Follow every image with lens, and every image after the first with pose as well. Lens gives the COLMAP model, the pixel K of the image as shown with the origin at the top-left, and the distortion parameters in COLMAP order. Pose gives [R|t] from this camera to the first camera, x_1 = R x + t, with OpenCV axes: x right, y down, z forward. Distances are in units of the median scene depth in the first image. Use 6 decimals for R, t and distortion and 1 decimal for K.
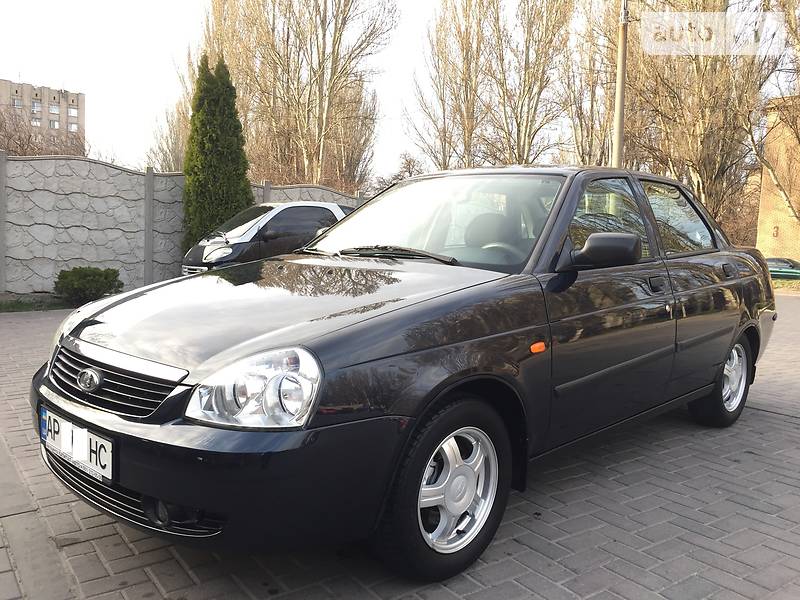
lens RADIAL K [[694.1, 0, 404.3], [0, 694.1, 298.6], [0, 0, 1]] dist [0.068628, -0.091827]
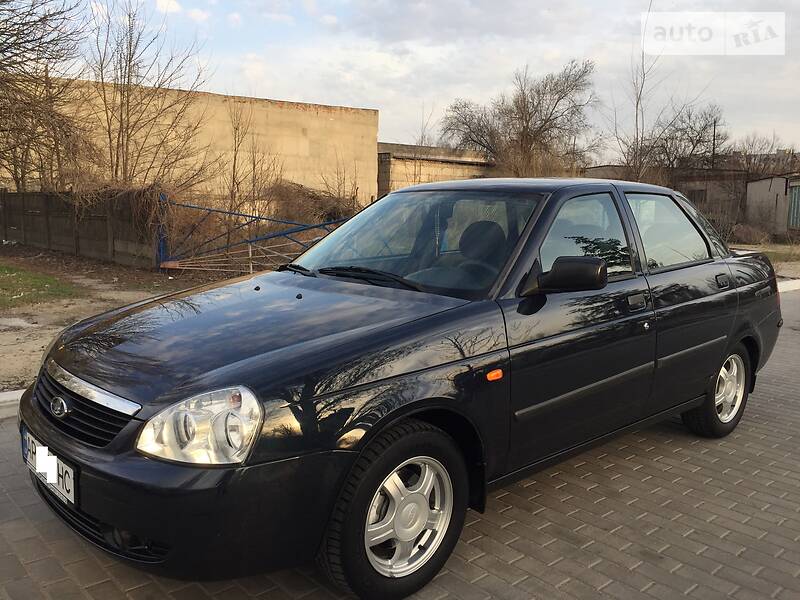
lens RADIAL K [[694.1, 0, 400.5], [0, 694.1, 303.9], [0, 0, 1]] dist [0.068628, -0.091827]
pose [[0.997834, 0.005100, -0.065577, 0.133378], [-0.002500, 0.999210, 0.039672, -0.081917], [0.065728, -0.039422, 0.997059, -0.023062]]
